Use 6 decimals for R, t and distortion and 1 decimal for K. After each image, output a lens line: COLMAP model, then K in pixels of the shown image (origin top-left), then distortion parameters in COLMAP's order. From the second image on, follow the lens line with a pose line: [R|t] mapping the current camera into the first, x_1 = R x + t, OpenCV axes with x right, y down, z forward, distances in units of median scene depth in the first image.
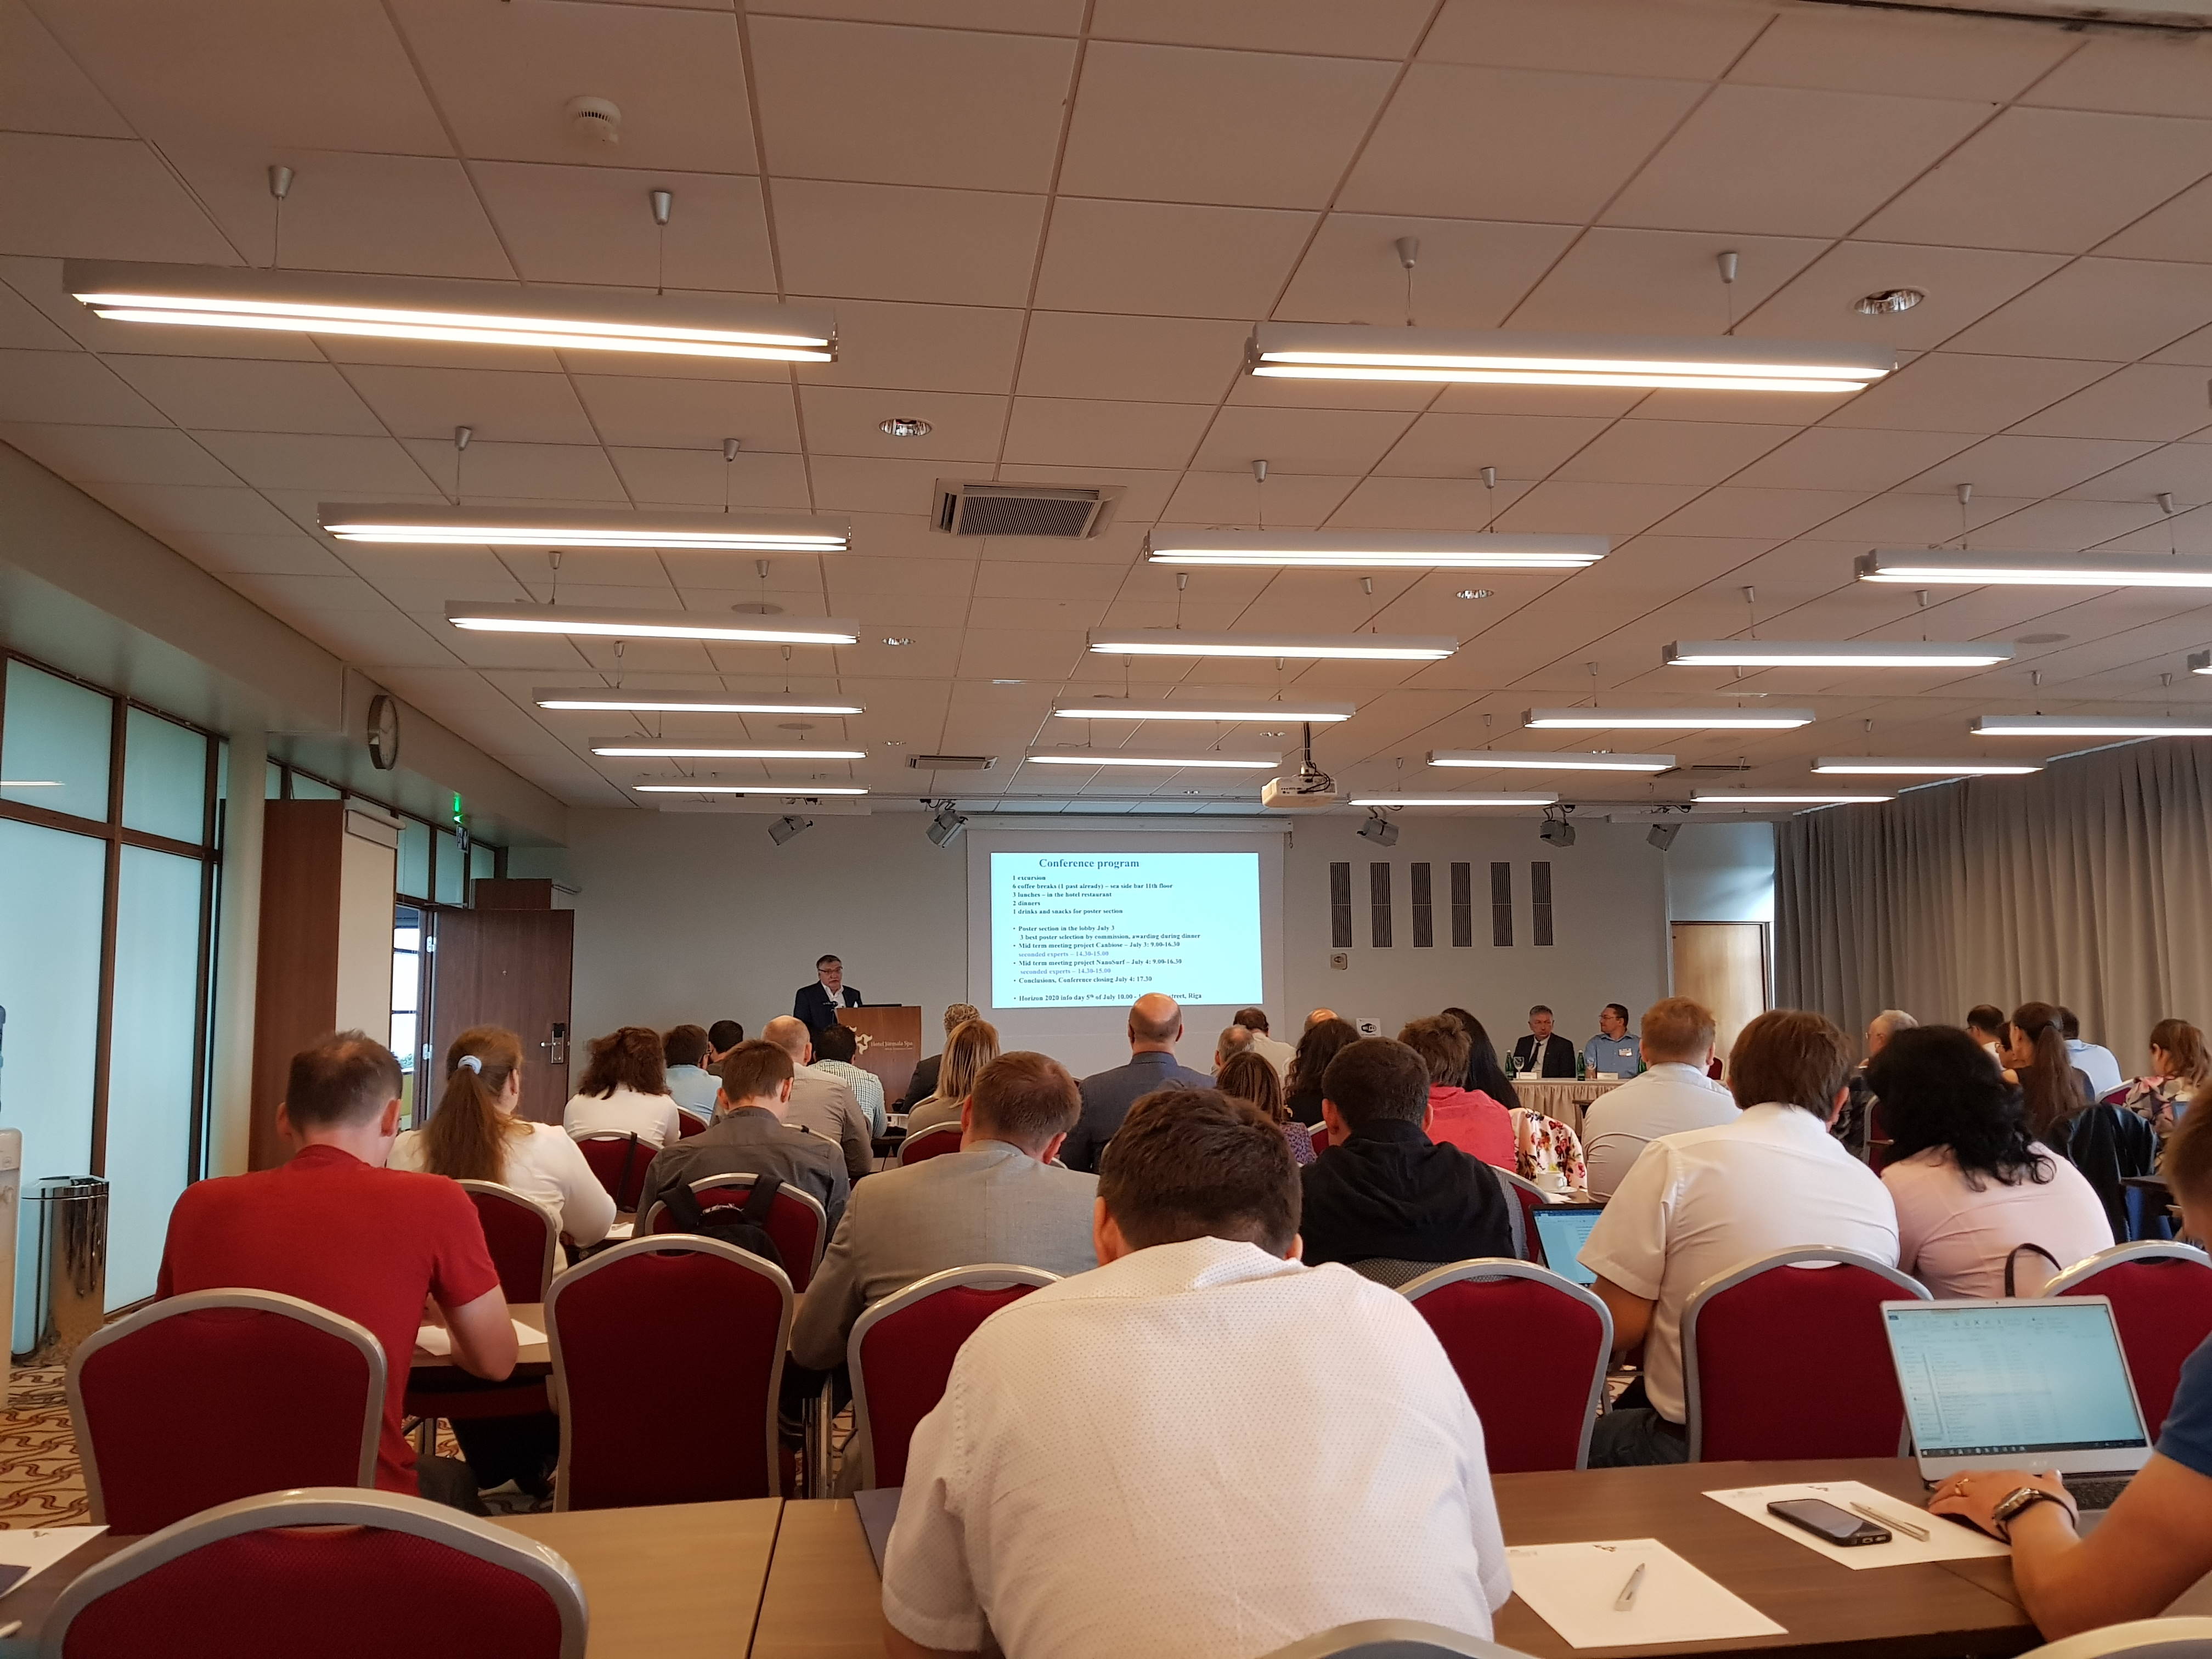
lens RADIAL K [[1684.8, 0, 1106.0], [0, 1684.8, 829.5], [0, 0, 1]] dist [0.062638, -0.059155]
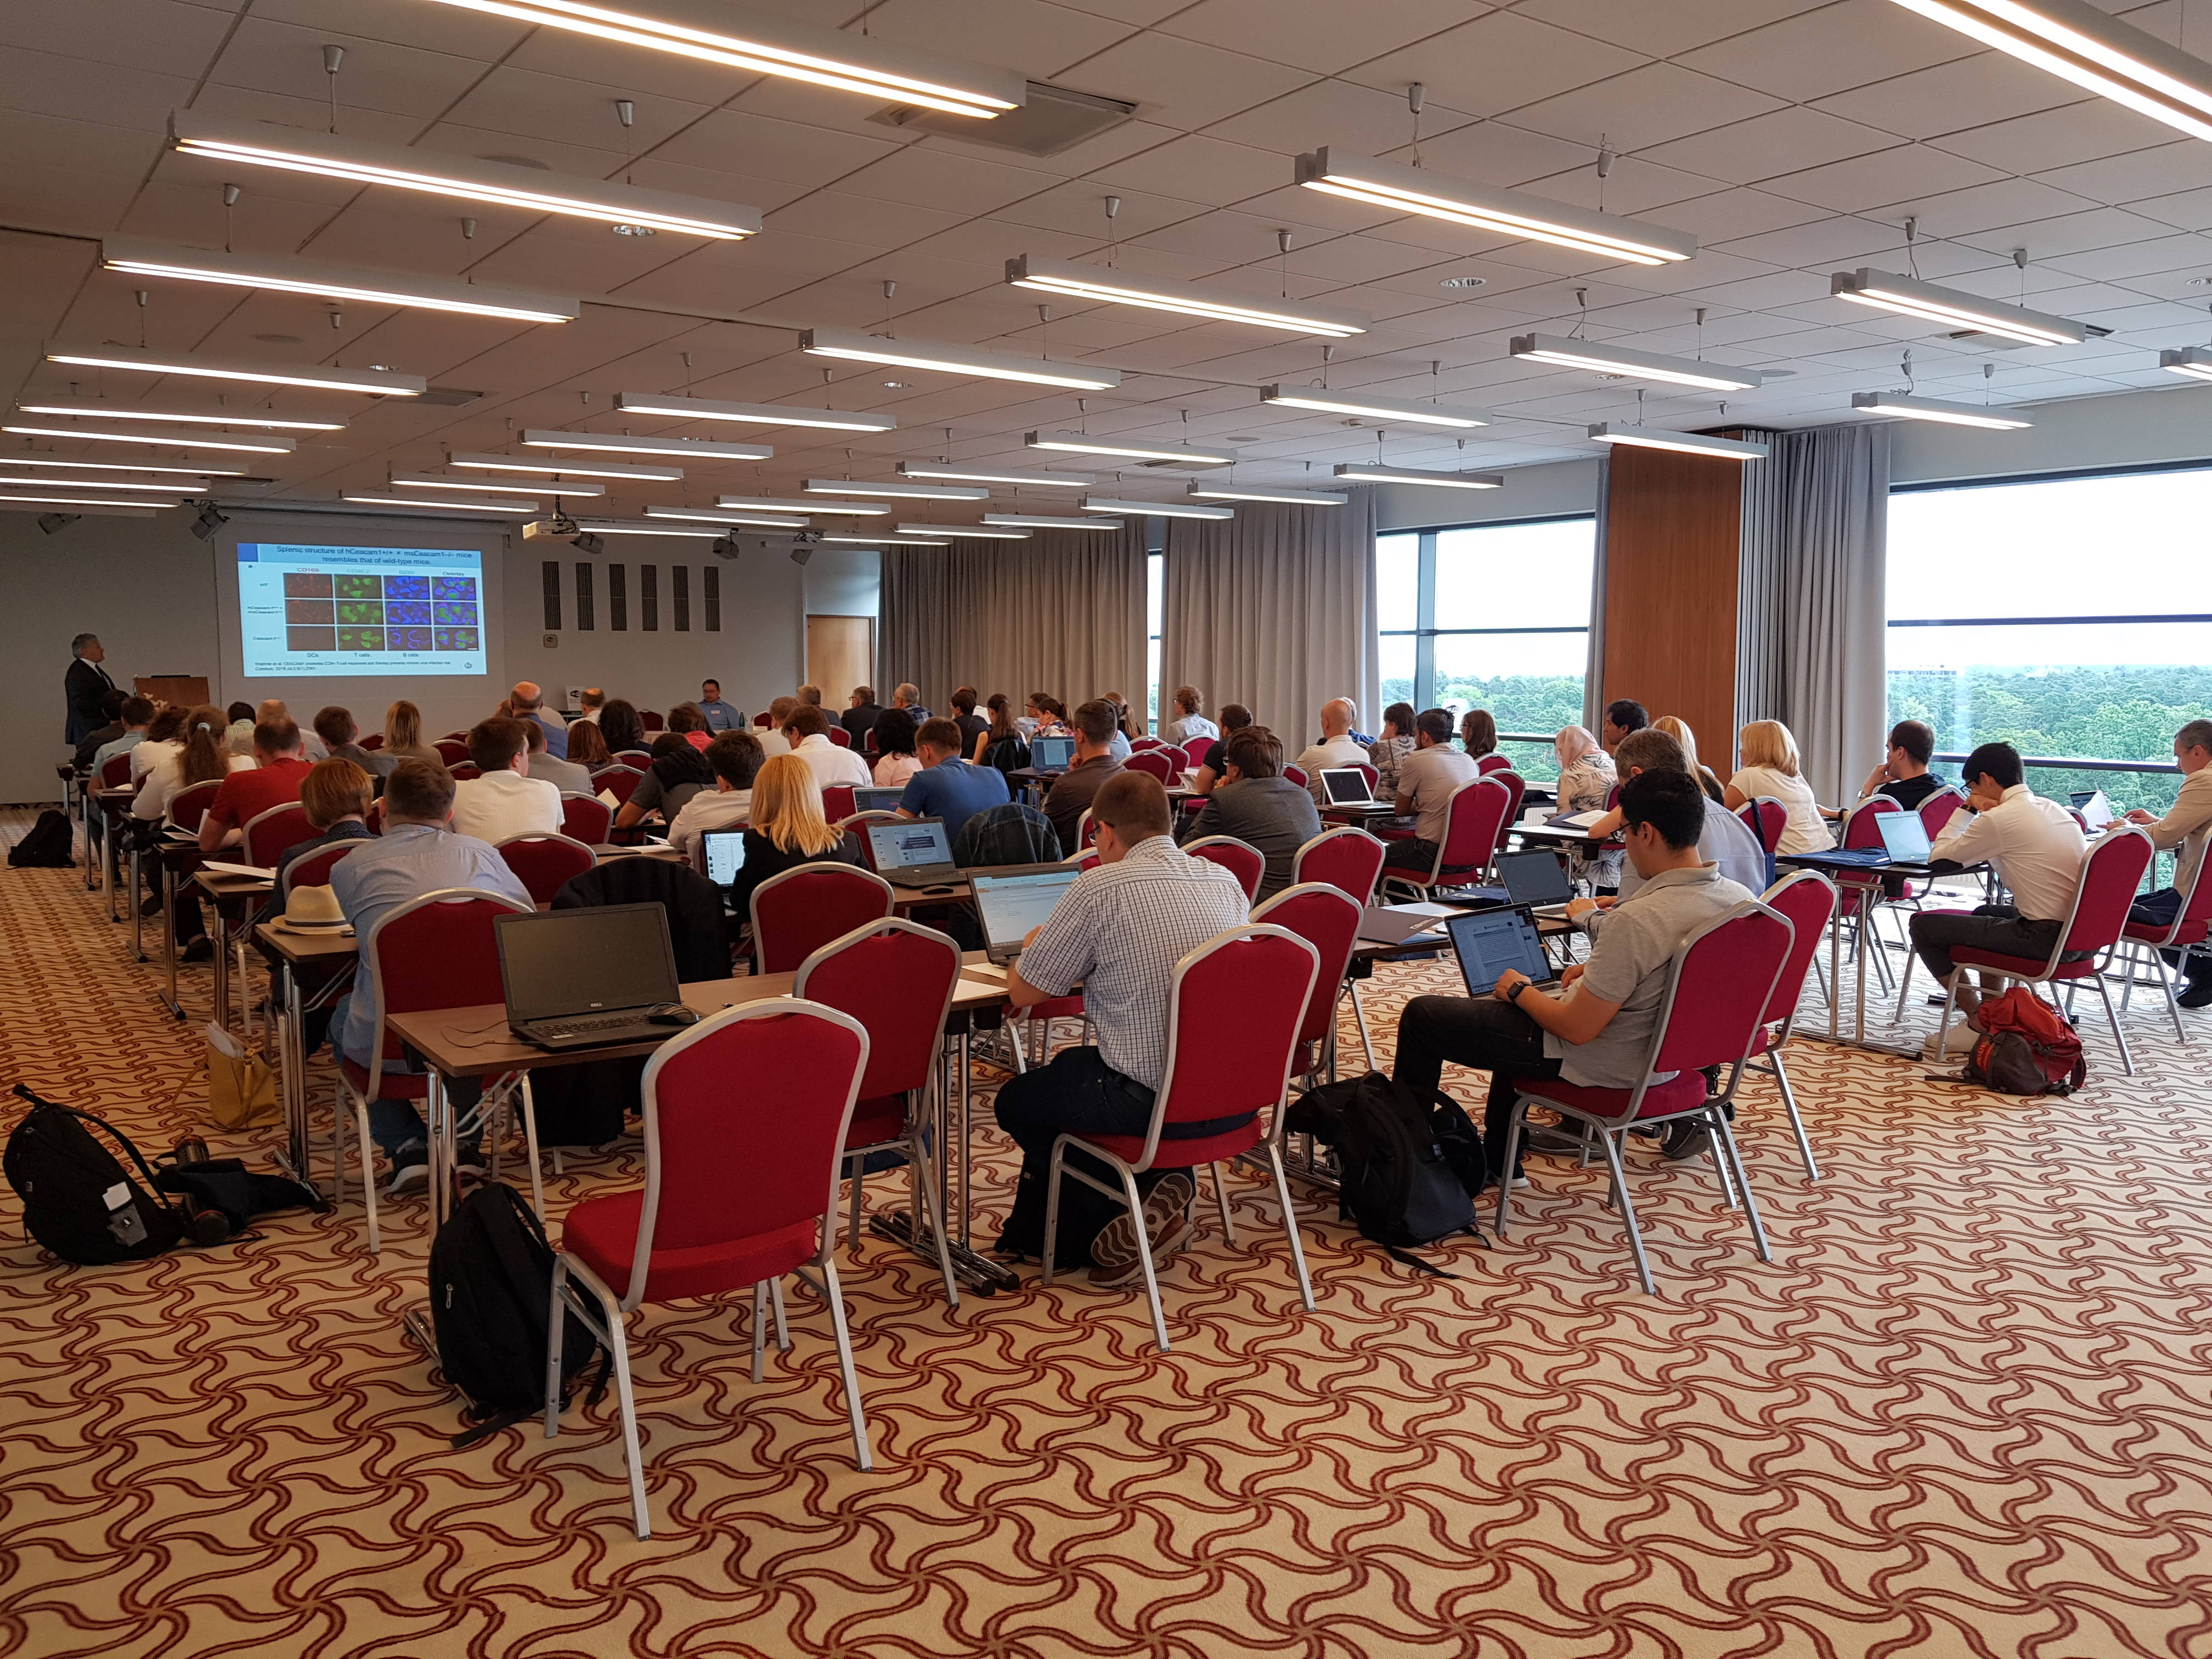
lens RADIAL K [[1684.8, 0, 1106.0], [0, 1684.8, 829.5], [0, 0, 1]] dist [0.062638, -0.059155]
pose [[0.881031, -0.033950, 0.471838, -0.105613], [-0.061977, 0.980540, 0.186278, -0.048598], [-0.468980, -0.193360, 0.861783, -0.331473]]
